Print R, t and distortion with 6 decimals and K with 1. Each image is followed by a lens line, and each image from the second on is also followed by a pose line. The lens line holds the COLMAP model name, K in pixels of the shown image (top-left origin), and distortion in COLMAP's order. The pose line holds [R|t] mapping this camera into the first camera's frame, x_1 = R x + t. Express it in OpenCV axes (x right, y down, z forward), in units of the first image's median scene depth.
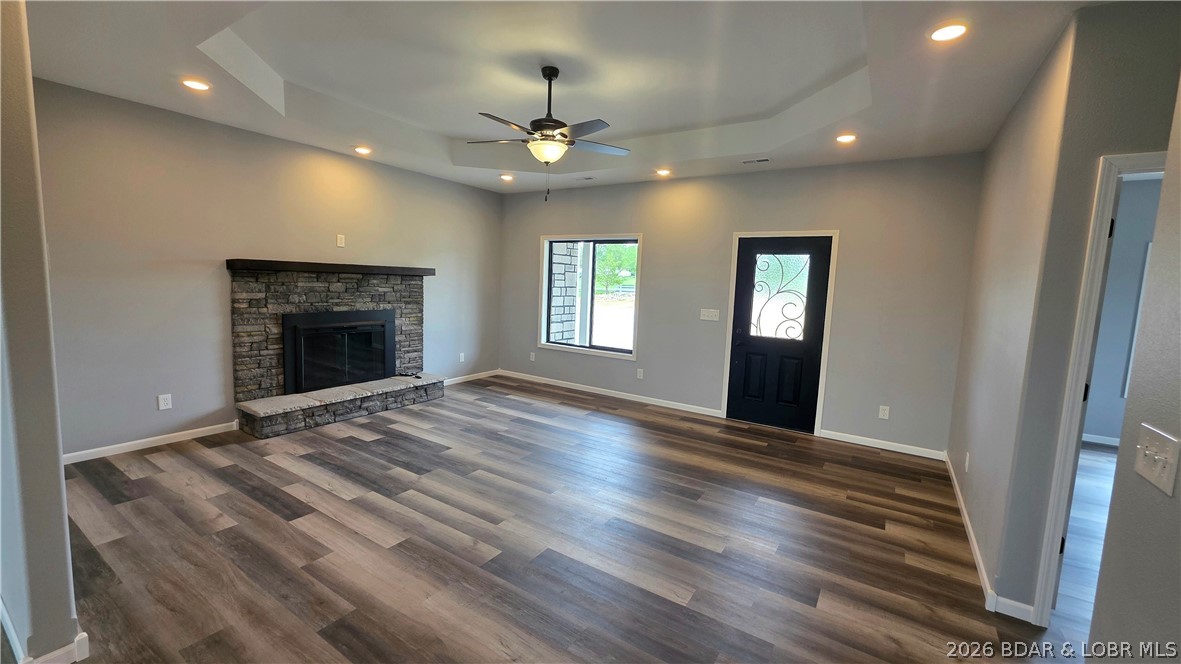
lens RADIAL K [[471.6, 0, 586.0], [0, 471.6, 326.9], [0, 0, 1]] dist [0.001650, -0.001311]
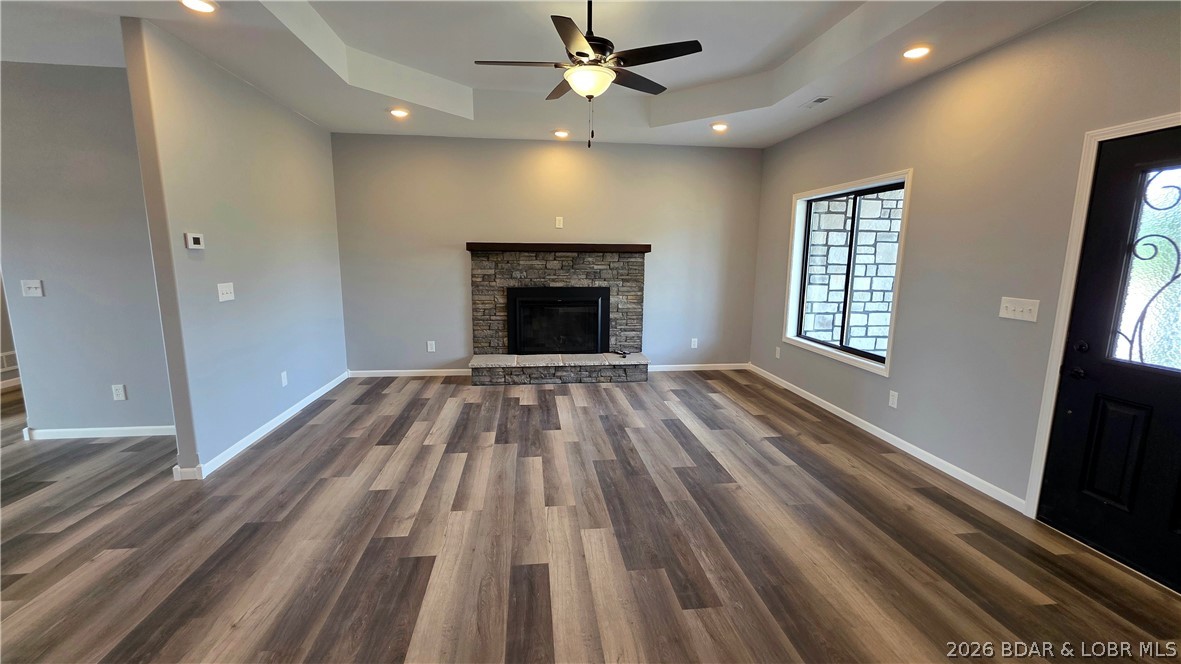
lens RADIAL K [[471.6, 0, 586.1], [0, 471.6, 330.2], [0, 0, 1]] dist [0.001650, -0.001311]
pose [[0.643815, 0.089431, -0.759937, 0.388628], [-0.060594, 0.995986, 0.065874, -0.009227], [0.762778, 0.003637, 0.646650, 0.351587]]
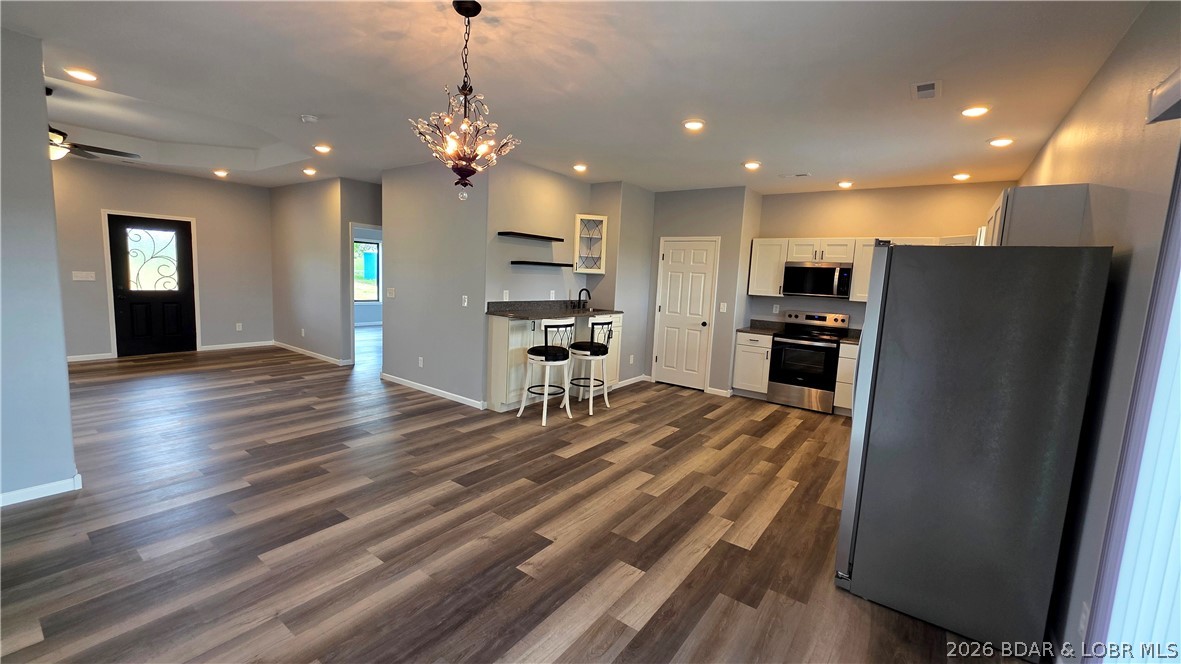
lens RADIAL K [[471.6, 0, 588.5], [0, 471.6, 329.5], [0, 0, 1]] dist [0.001650, -0.001311]
pose [[0.055333, -0.152974, 0.986680, -0.947691], [0.052719, 0.987263, 0.150108, -0.005266], [-0.997075, 0.043710, 0.062693, -0.368671]]
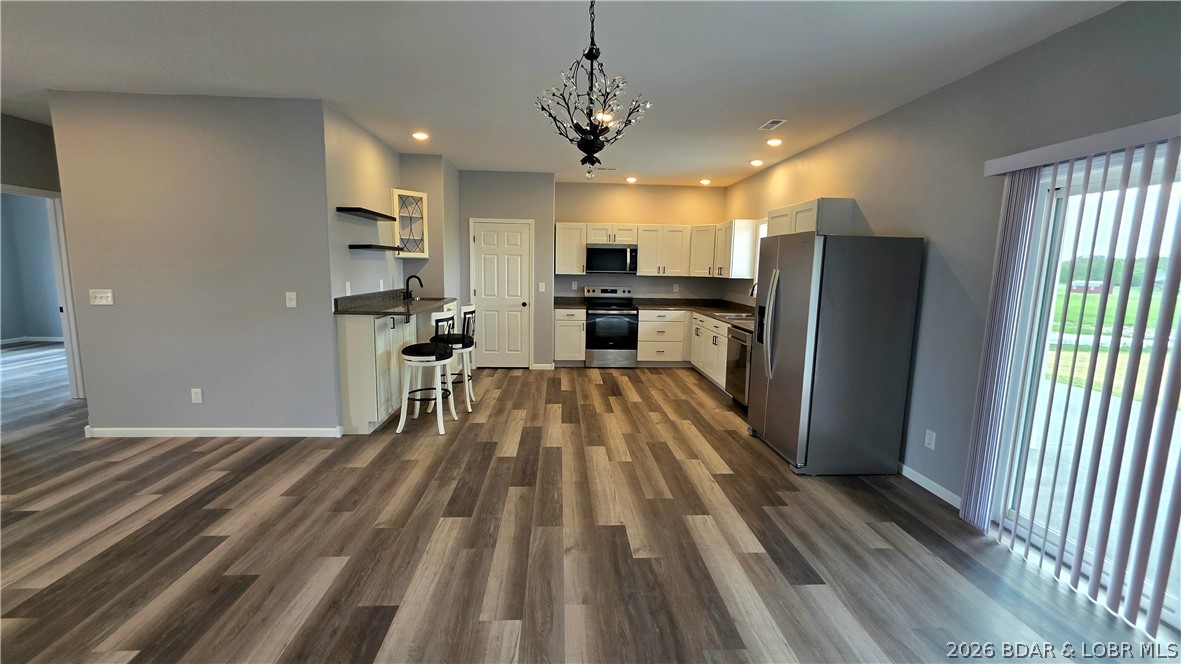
lens RADIAL K [[471.6, 0, 586.7], [0, 471.6, 327.6], [0, 0, 1]] dist [0.001650, -0.001311]
pose [[-0.594865, -0.155424, 0.788657, -0.821911], [0.036881, 0.974818, 0.219930, -0.033060], [-0.802979, 0.159915, -0.574153, 0.037526]]
